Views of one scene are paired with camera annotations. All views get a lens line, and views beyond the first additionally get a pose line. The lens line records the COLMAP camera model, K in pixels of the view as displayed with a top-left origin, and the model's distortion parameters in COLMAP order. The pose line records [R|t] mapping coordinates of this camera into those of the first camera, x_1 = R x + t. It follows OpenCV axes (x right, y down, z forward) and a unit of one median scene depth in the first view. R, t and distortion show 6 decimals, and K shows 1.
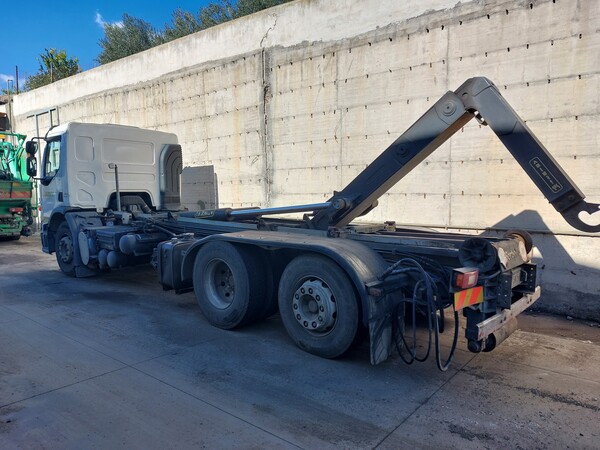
lens RADIAL K [[435.6, 0, 304.1], [0, 435.6, 225.5], [0, 0, 1]] dist [0.049591, -0.036989]
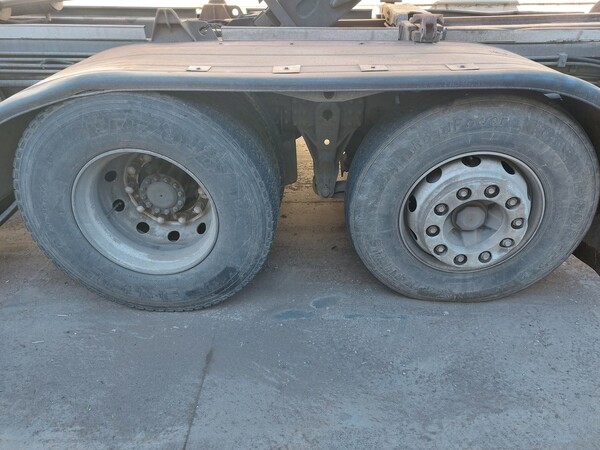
lens RADIAL K [[435.6, 0, 299.8], [0, 435.6, 227.5], [0, 0, 1]] dist [0.049591, -0.036989]
pose [[0.771197, -0.339120, 0.538752, -0.334241], [0.059560, 0.881024, 0.469308, -0.023862], [-0.633805, -0.329841, 0.699641, 0.753085]]
